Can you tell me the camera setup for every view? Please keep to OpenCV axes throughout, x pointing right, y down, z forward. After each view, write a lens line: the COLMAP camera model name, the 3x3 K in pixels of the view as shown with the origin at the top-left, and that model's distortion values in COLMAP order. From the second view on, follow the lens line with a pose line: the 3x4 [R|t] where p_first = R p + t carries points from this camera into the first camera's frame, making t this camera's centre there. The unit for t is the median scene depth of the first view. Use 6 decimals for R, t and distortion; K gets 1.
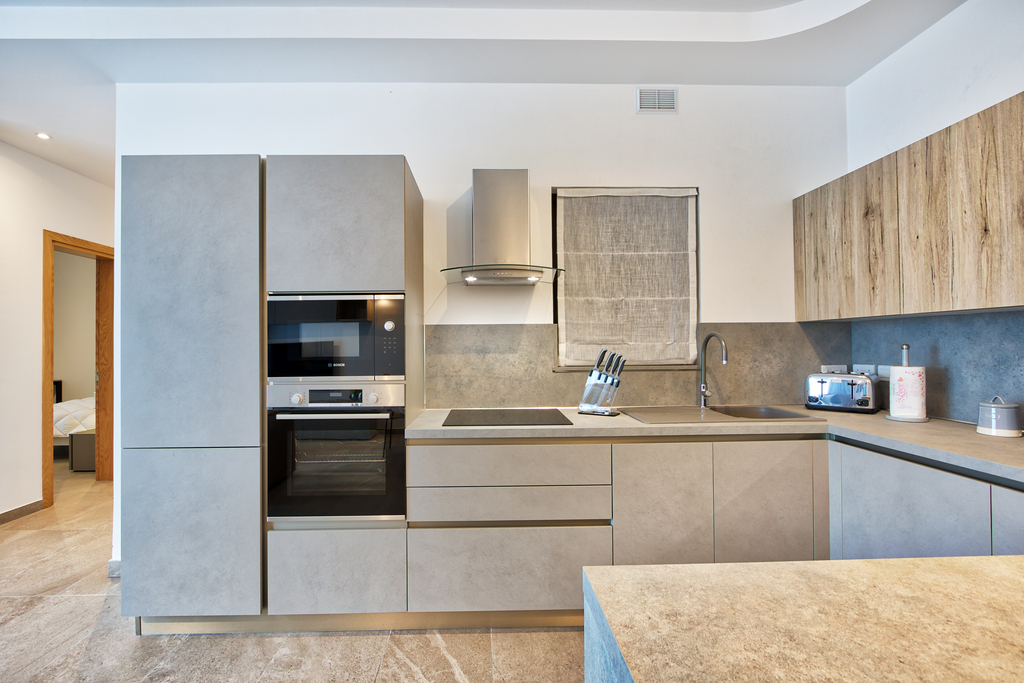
lens RADIAL K [[470.4, 0, 503.5], [0, 470.4, 343.4], [0, 0, 1]] dist [-0.016958, 0.002744]
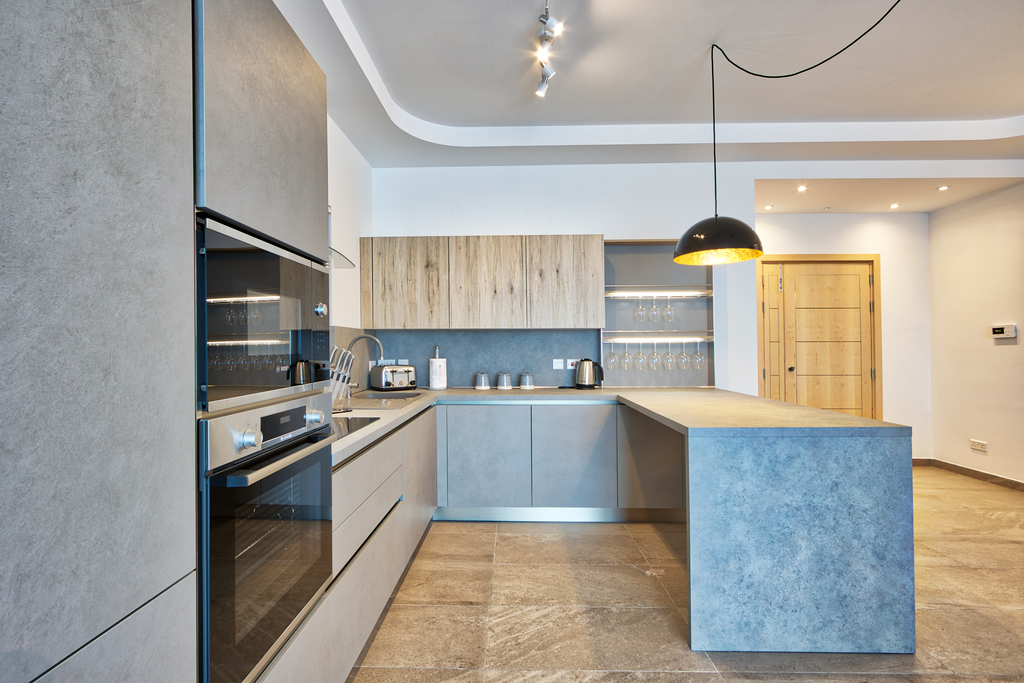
lens RADIAL K [[470.4, 0, 500.1], [0, 470.4, 344.4], [0, 0, 1]] dist [-0.016958, 0.002744]
pose [[0.062697, 0.015007, 0.997920, -0.910509], [-0.000363, 0.999887, -0.015014, 0.024218], [-0.998033, 0.000579, 0.062695, 0.687343]]
